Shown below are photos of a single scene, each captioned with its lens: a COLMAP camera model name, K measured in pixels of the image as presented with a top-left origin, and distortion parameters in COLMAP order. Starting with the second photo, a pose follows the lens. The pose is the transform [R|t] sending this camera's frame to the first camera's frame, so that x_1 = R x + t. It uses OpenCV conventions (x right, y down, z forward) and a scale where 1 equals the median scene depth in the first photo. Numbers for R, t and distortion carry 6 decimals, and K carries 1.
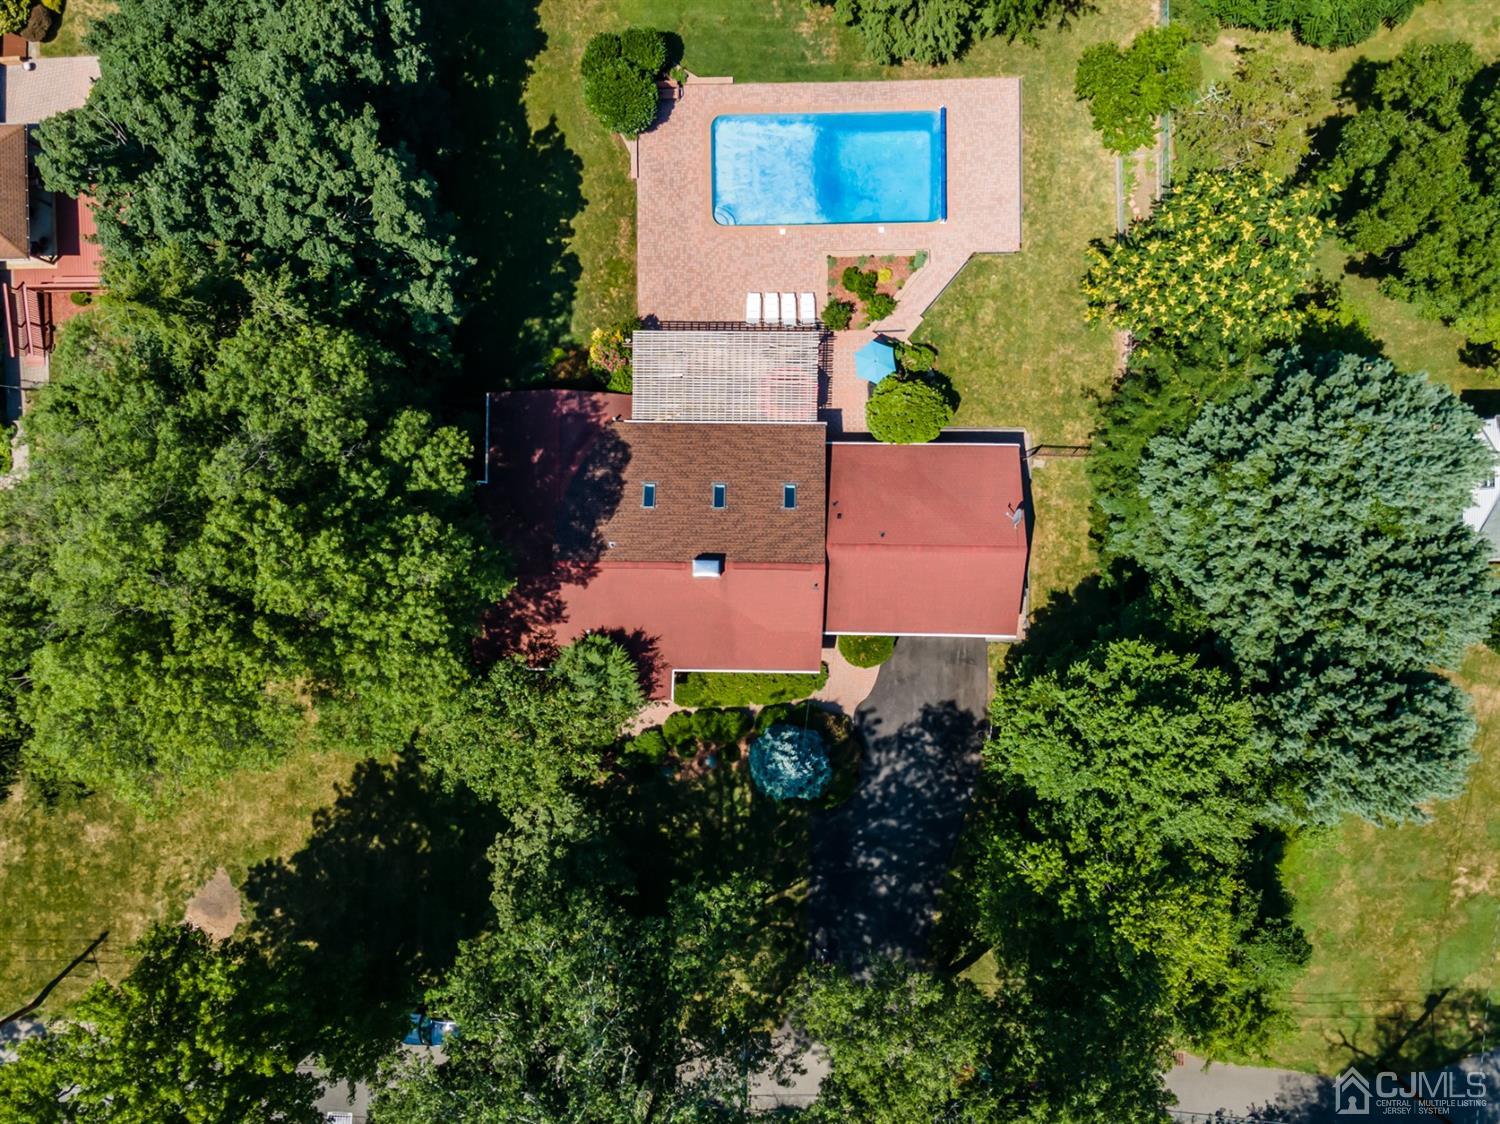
lens RADIAL K [[1086.4, 0, 754.5], [0, 1086.4, 569.3], [0, 0, 1]] dist [0.024914, 0.027672]
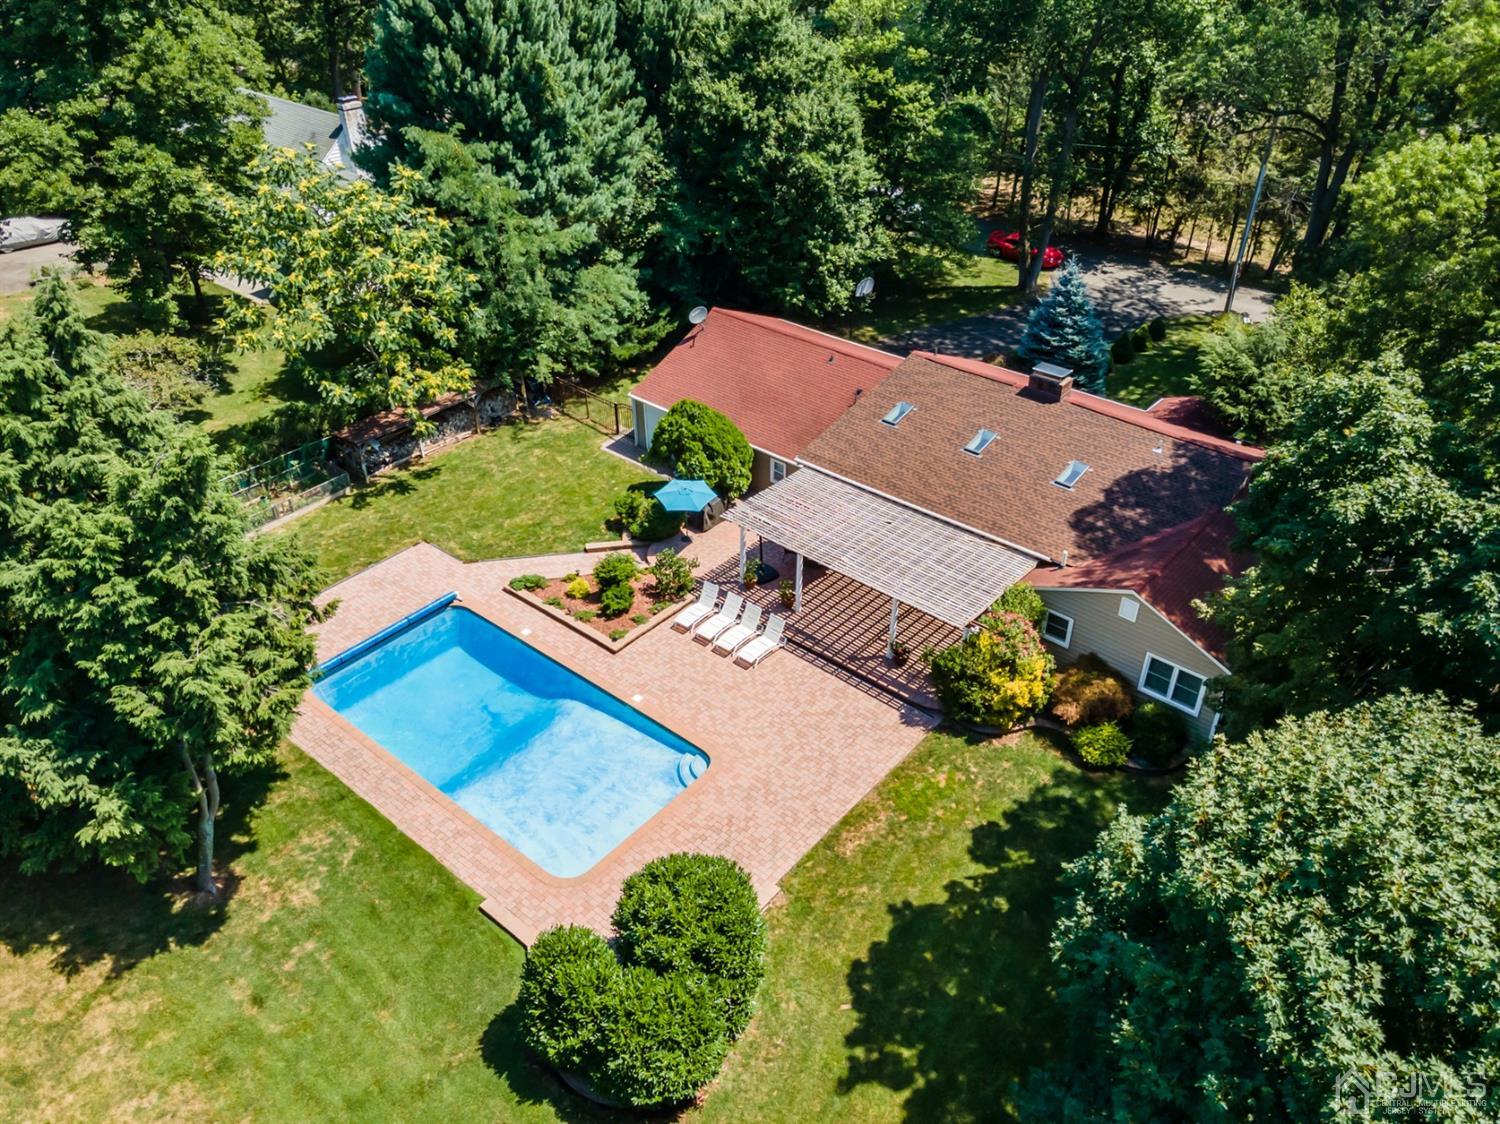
lens RADIAL K [[1086.4, 0, 750.2], [0, 1086.4, 545.0], [0, 0, 1]] dist [0.024914, 0.027672]
pose [[-0.761733, -0.342015, 0.550263, -0.310556], [0.647256, -0.439311, 0.622948, -0.596288], [0.028679, 0.830681, 0.556009, 0.610777]]
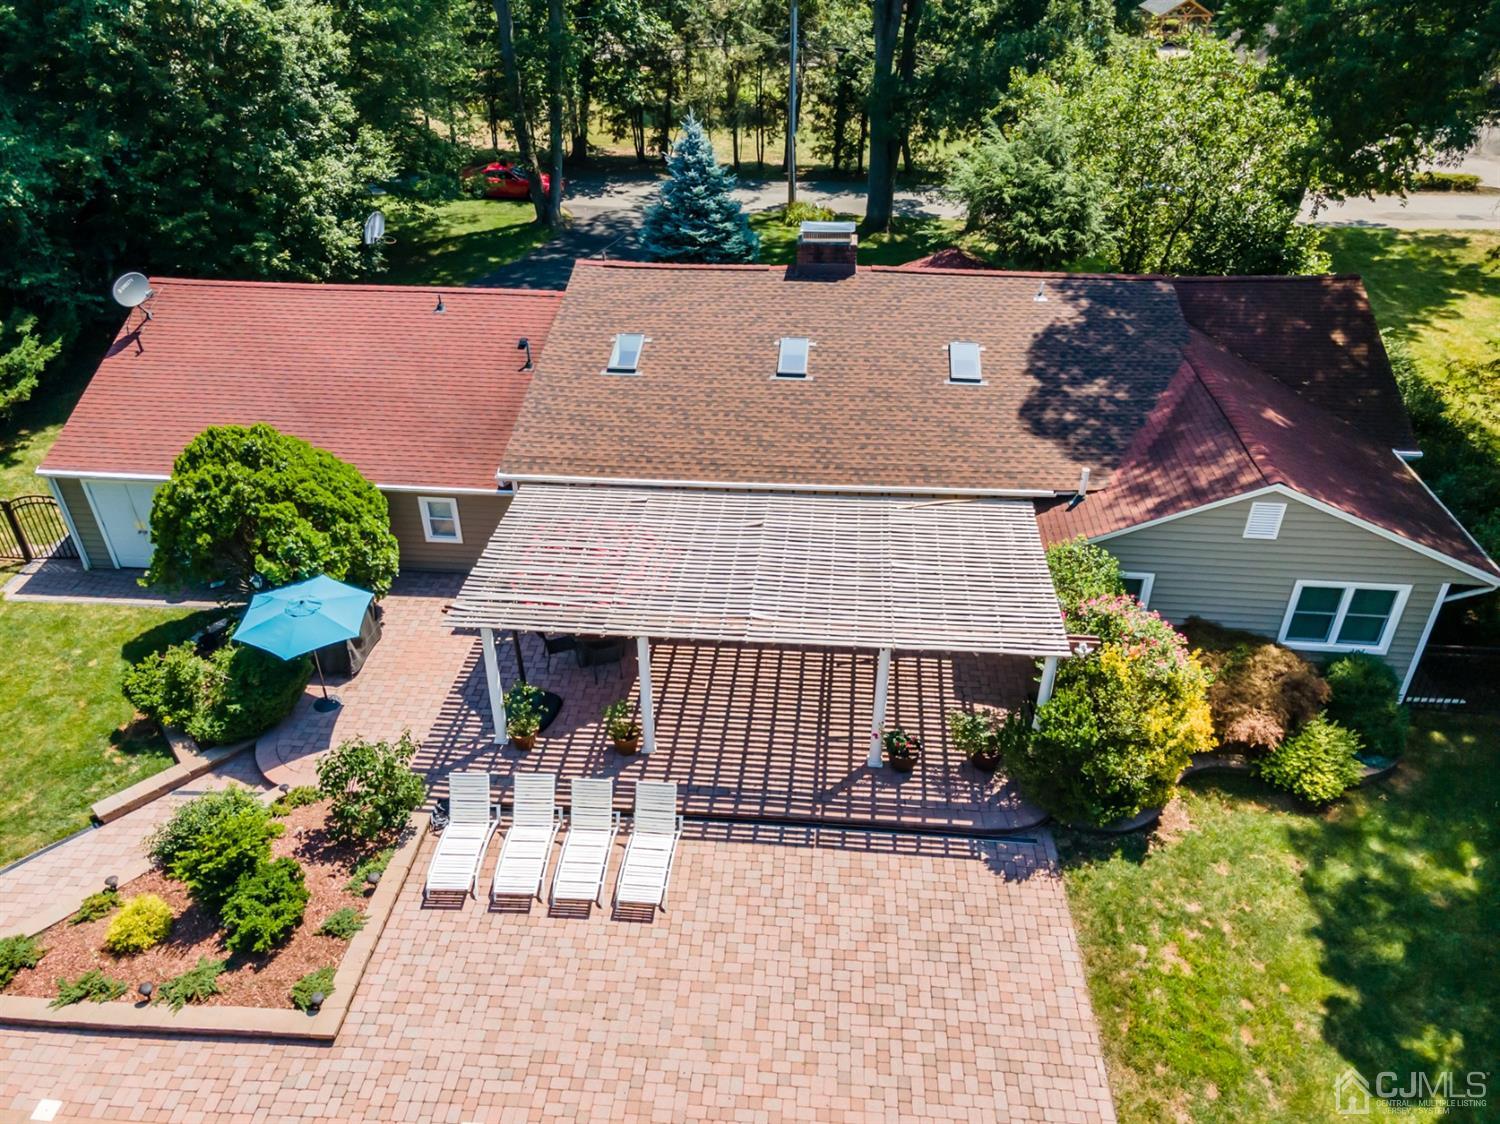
lens RADIAL K [[1086.4, 0, 747.6], [0, 1086.4, 556.7], [0, 0, 1]] dist [0.024914, 0.027672]
pose [[-0.996749, -0.024368, 0.076800, -0.045809], [0.077468, -0.551894, 0.830308, -0.427882], [0.022153, 0.833558, 0.551987, 0.776264]]
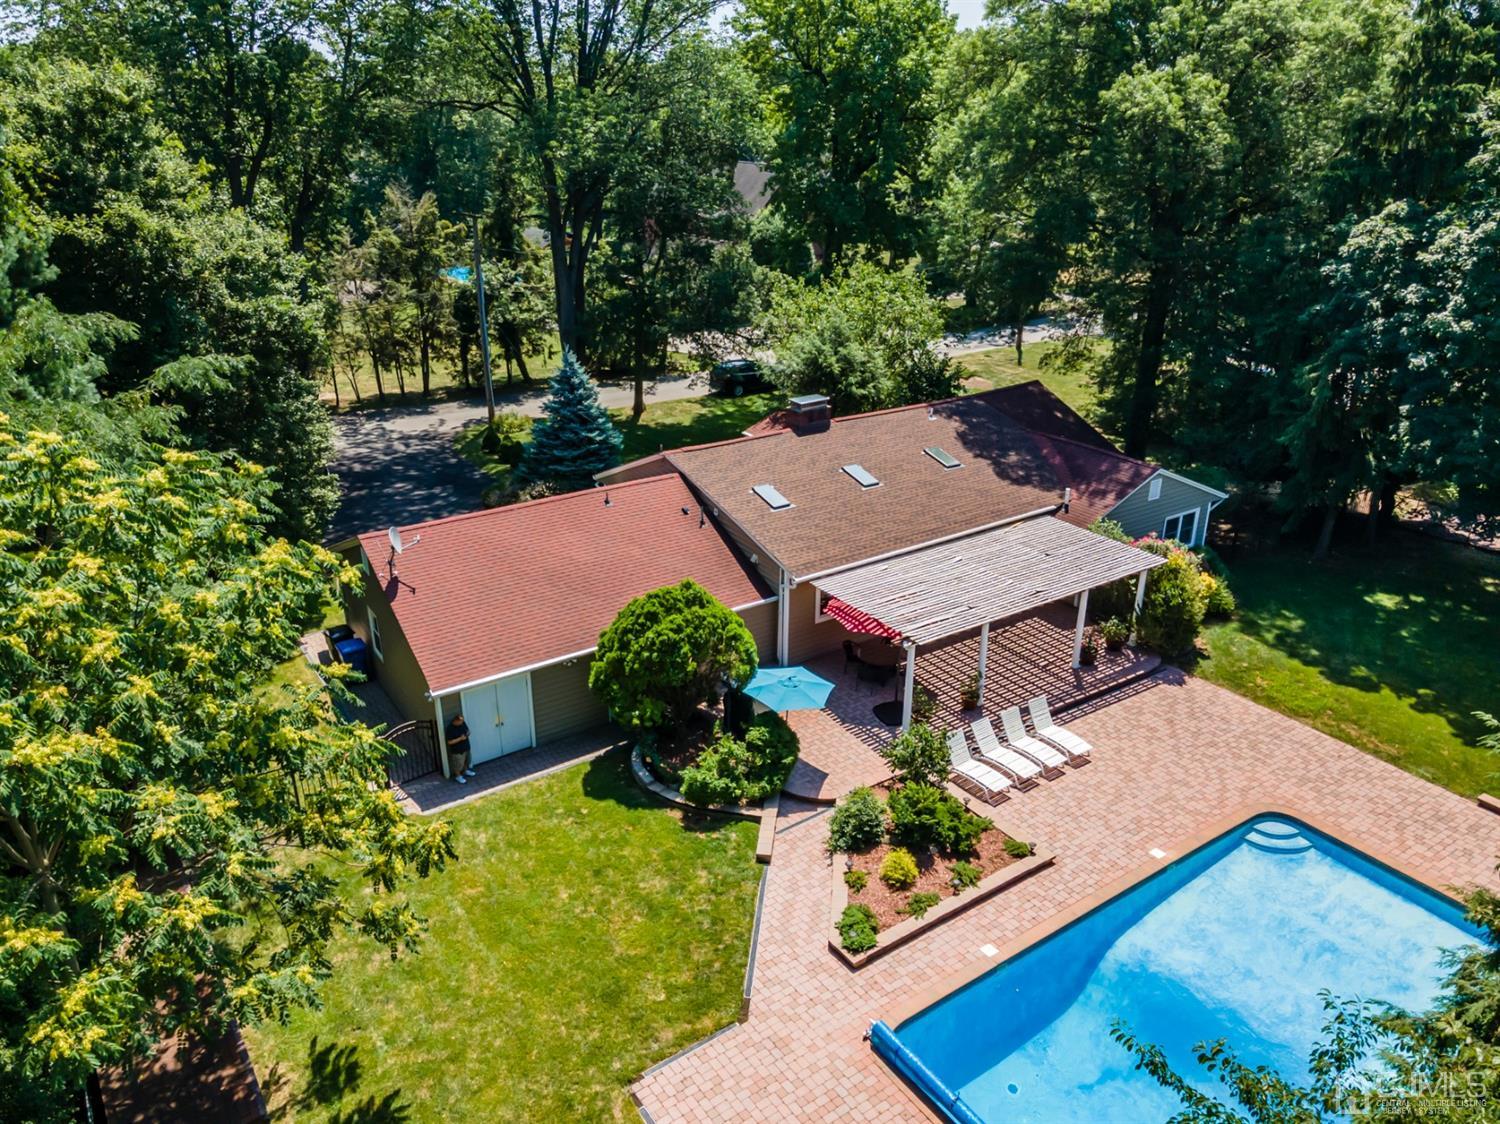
lens RADIAL K [[1086.4, 0, 742.8], [0, 1086.4, 564.6], [0, 0, 1]] dist [0.024914, 0.027672]
pose [[-0.830351, 0.234892, -0.505314, 0.338518], [-0.557202, -0.339407, 0.757845, -0.498289], [0.006505, 0.910840, 0.412709, 0.728859]]
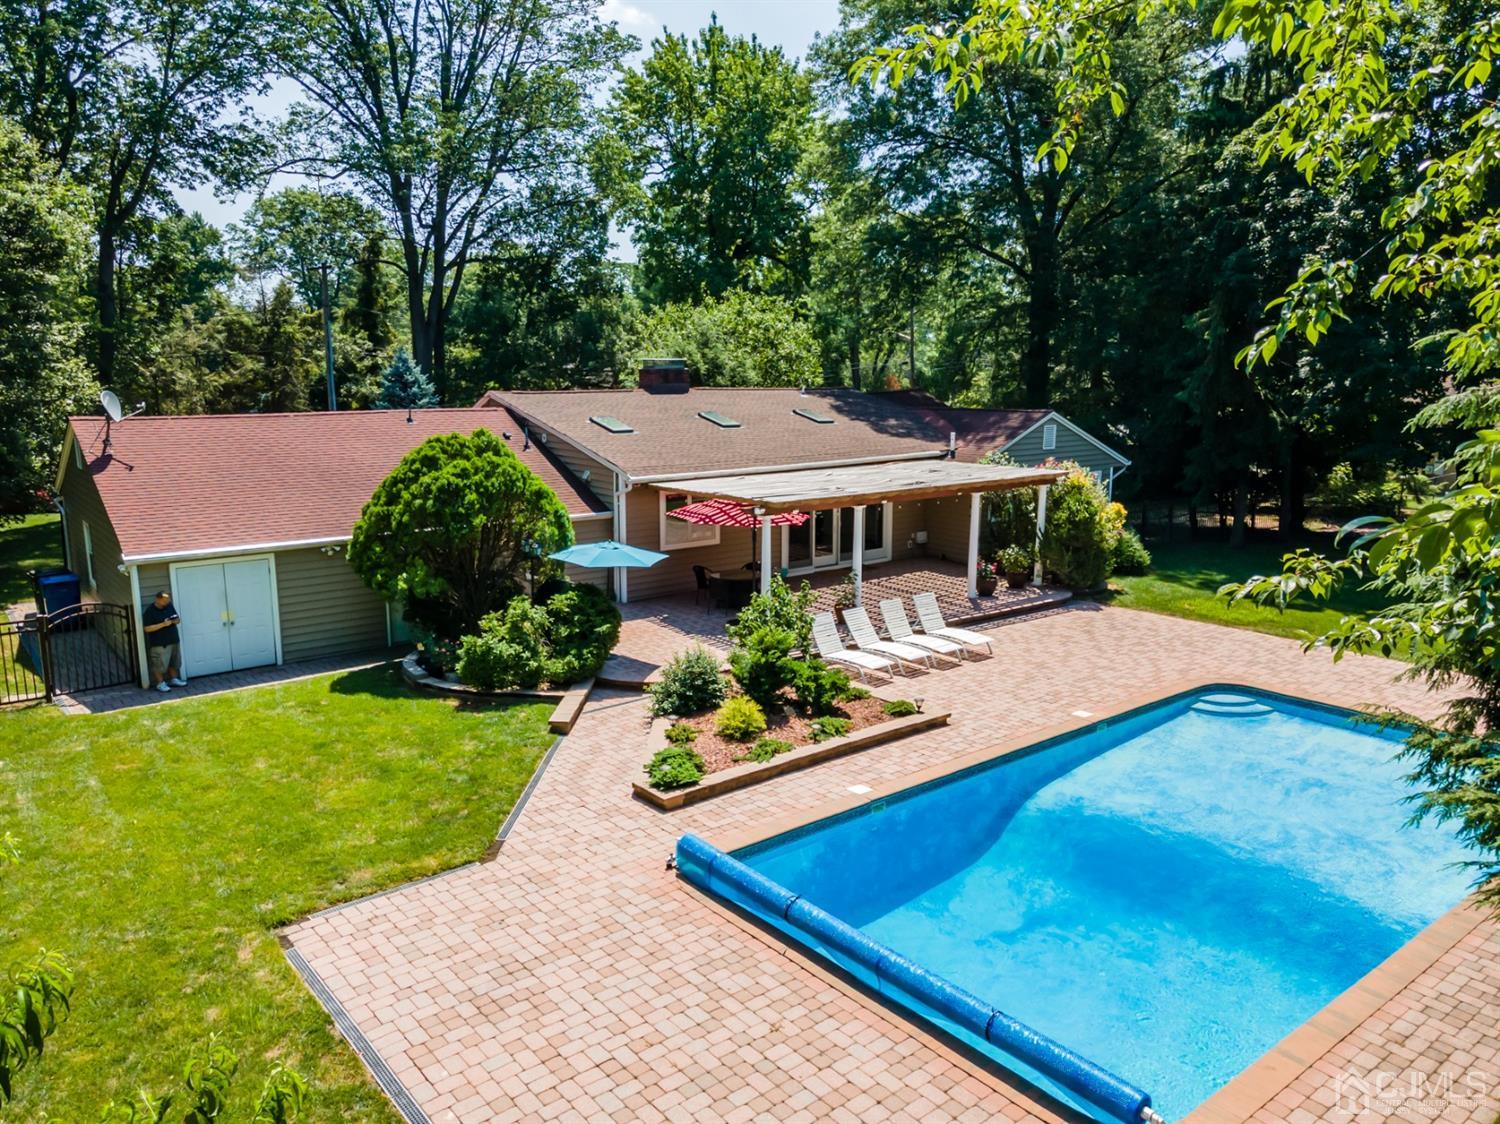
lens RADIAL K [[1086.4, 0, 742.1], [0, 1086.4, 566.6], [0, 0, 1]] dist [0.024914, 0.027672]
pose [[-0.785798, 0.132802, -0.604057, 0.286365], [-0.618465, -0.161257, 0.769089, -0.483601], [0.004728, 0.977937, 0.208849, 0.892238]]
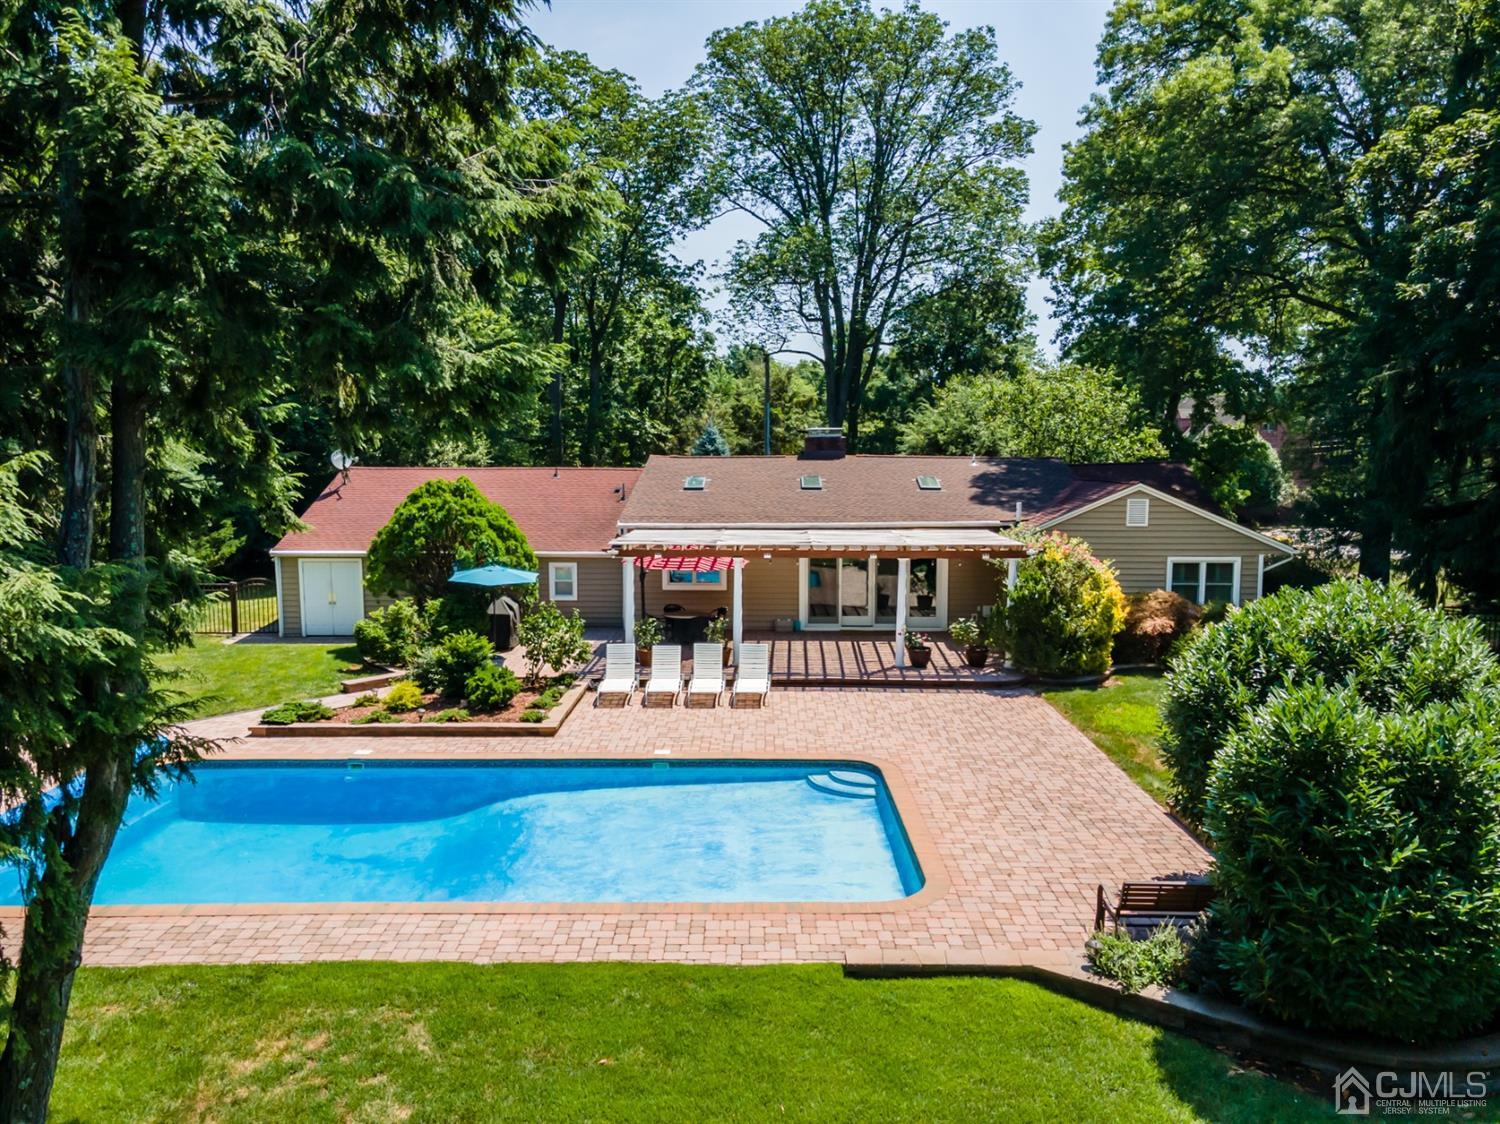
lens RADIAL K [[1086.4, 0, 749.3], [0, 1086.4, 561.9], [0, 0, 1]] dist [0.024914, 0.027672]
pose [[-0.999783, 0.014590, 0.014896, -0.006115], [0.012945, -0.125769, 0.991975, -0.628413], [0.016347, 0.991952, 0.125553, 0.901674]]
